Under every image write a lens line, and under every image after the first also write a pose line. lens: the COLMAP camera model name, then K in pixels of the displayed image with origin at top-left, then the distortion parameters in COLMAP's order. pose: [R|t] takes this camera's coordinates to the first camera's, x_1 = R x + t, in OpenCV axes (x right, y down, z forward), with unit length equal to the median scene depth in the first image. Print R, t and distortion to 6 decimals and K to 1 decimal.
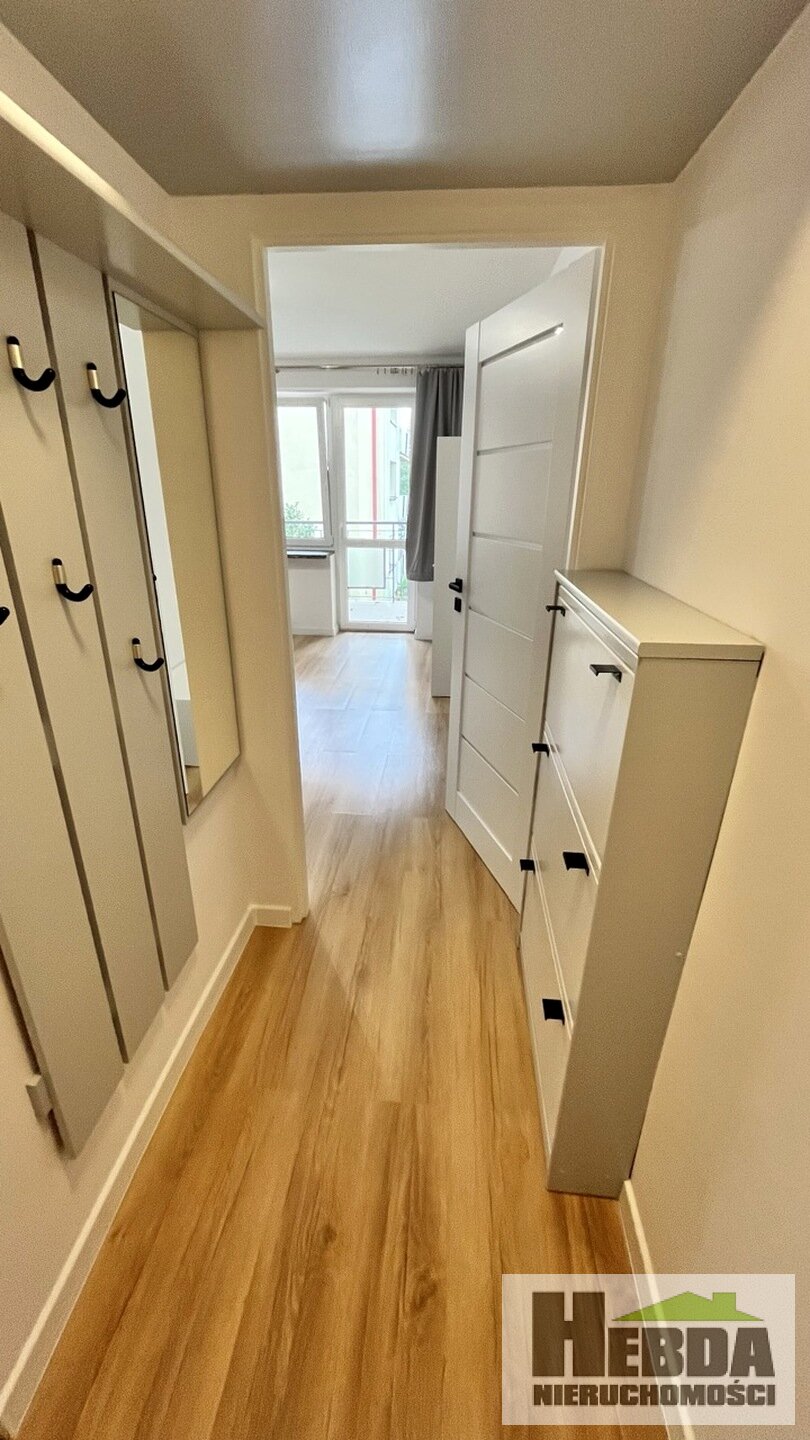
lens RADIAL K [[575.2, 0, 404.2], [0, 575.2, 713.7], [0, 0, 1]] dist [-0.004591, -0.000042]
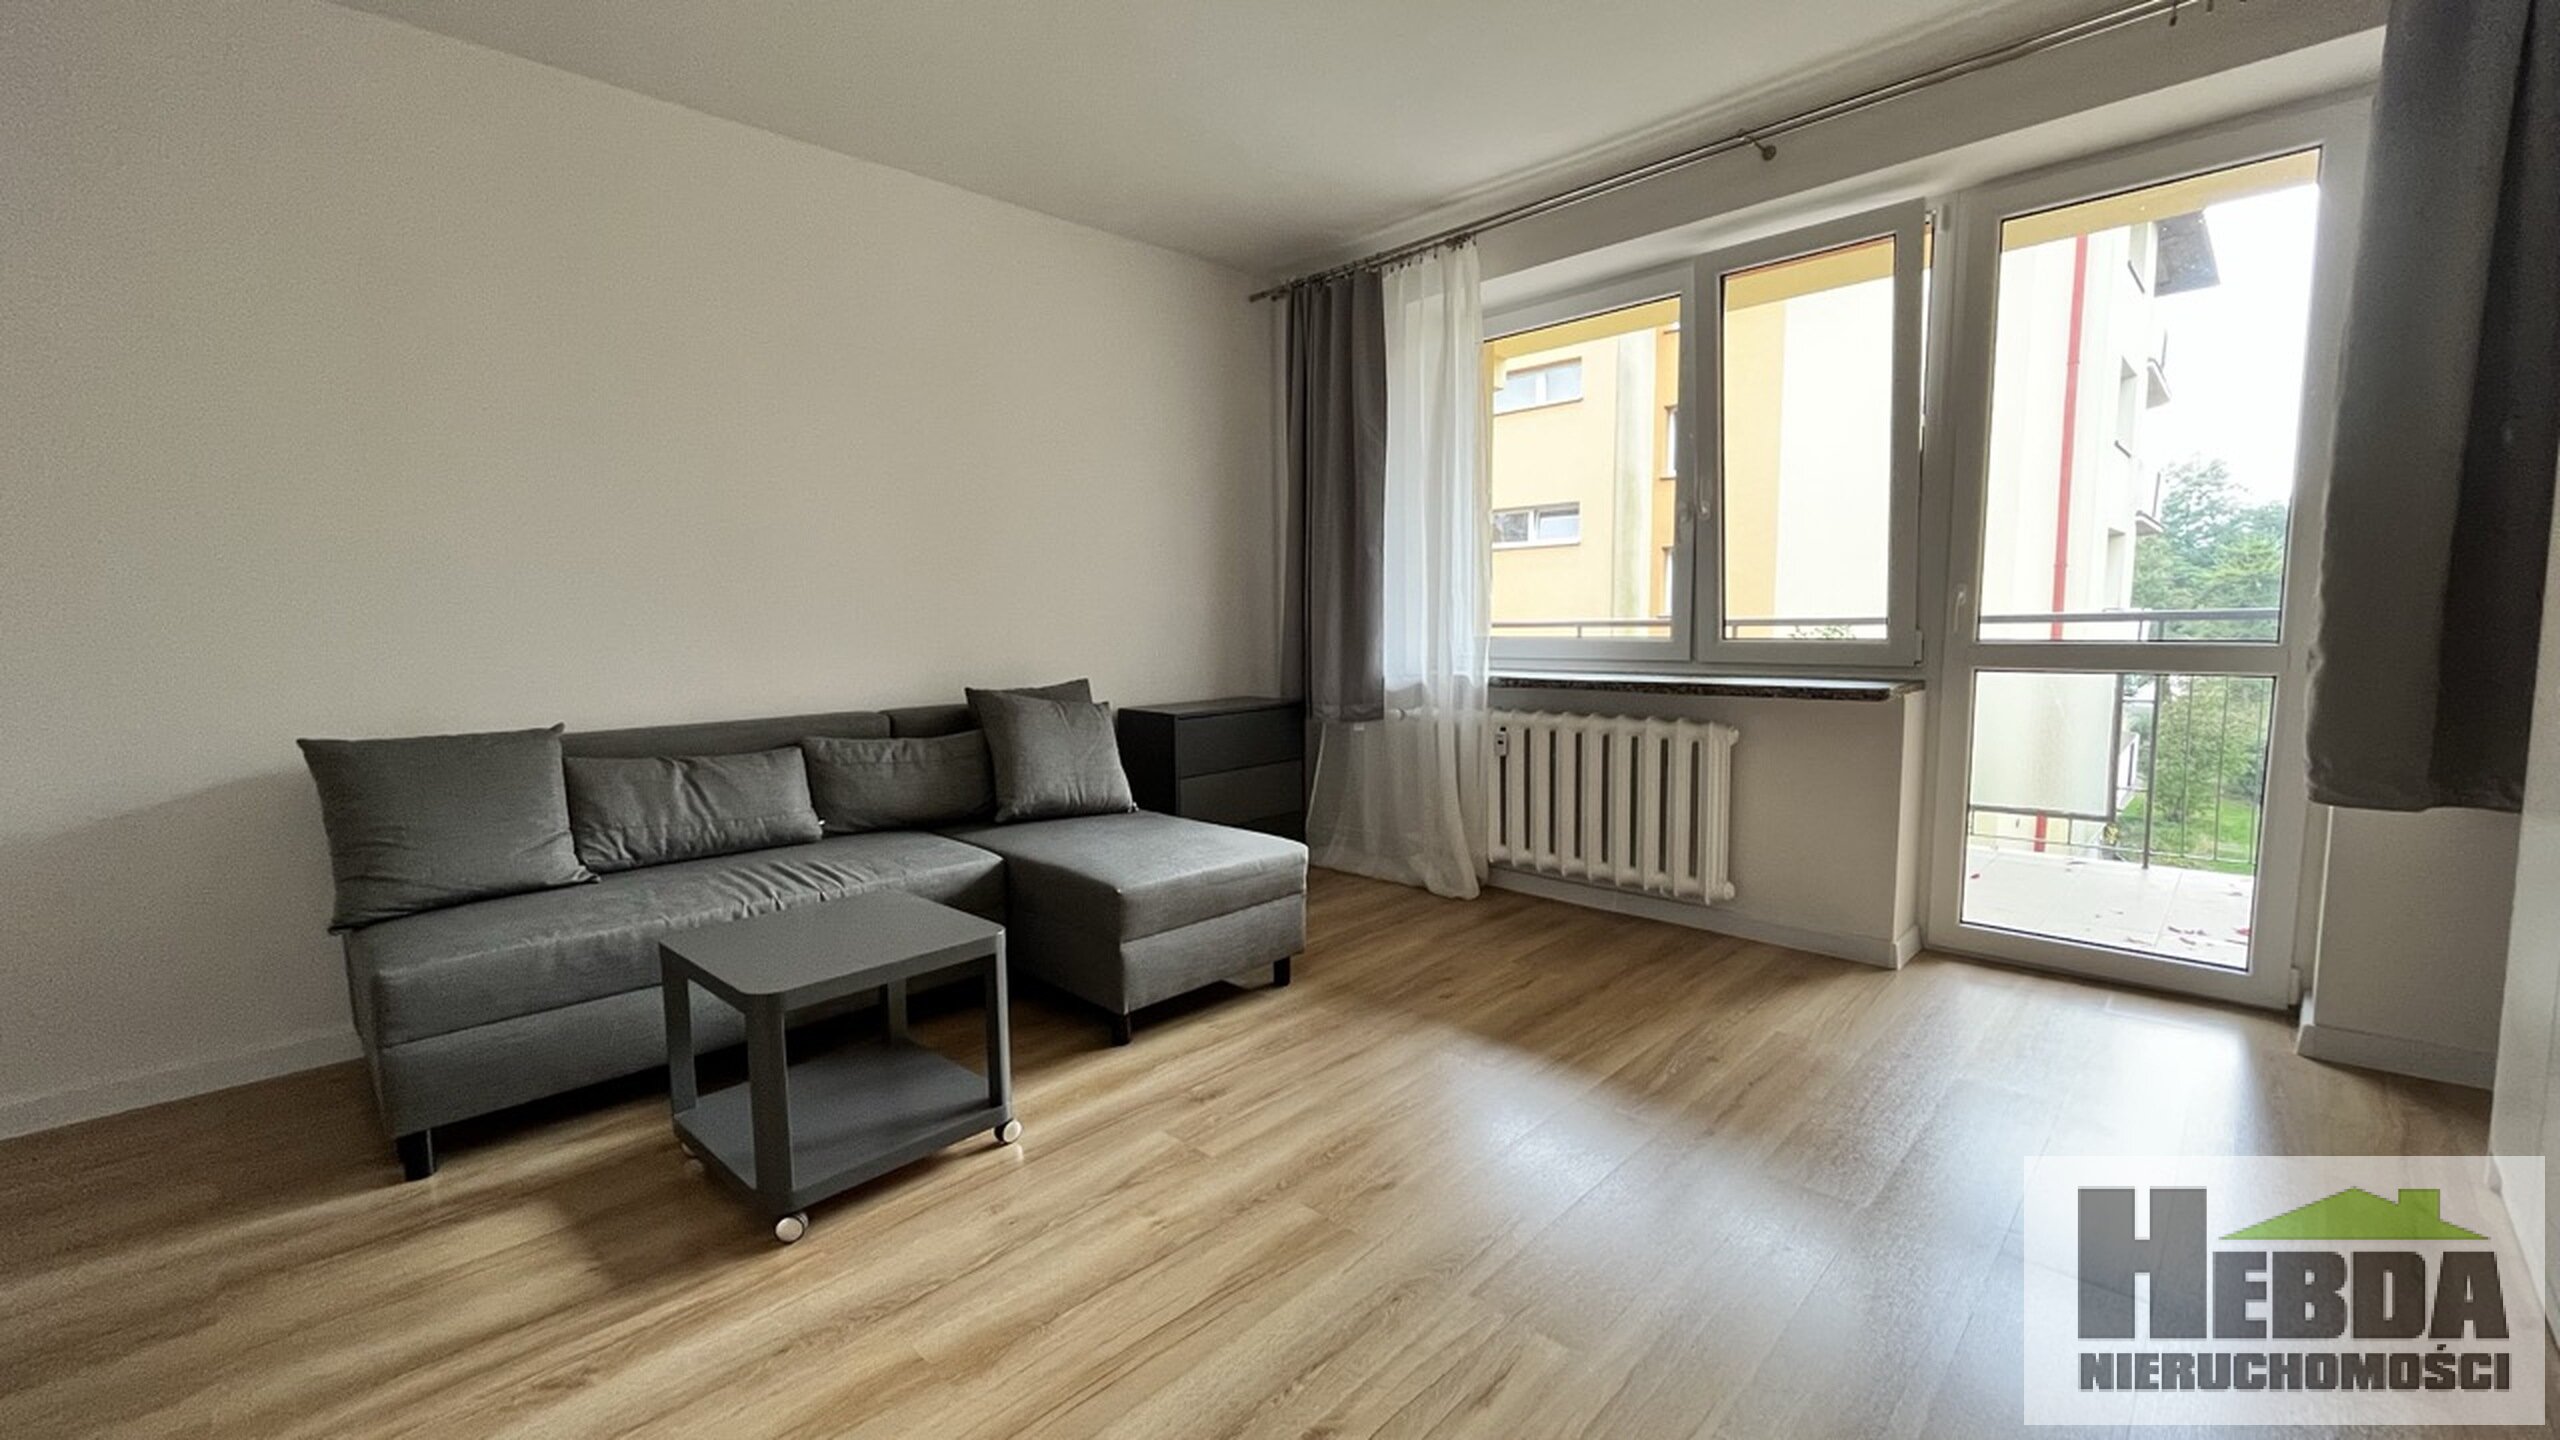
lens RADIAL K [[1022.6, 0, 1289.3], [0, 1022.6, 713.6], [0, 0, 1]] dist [-0.004591, -0.000042]
pose [[0.774955, 0.046468, -0.630305, -0.042475], [-0.221119, 0.954200, -0.201518, -0.084932], [0.592073, 0.295540, 0.749737, 0.404902]]
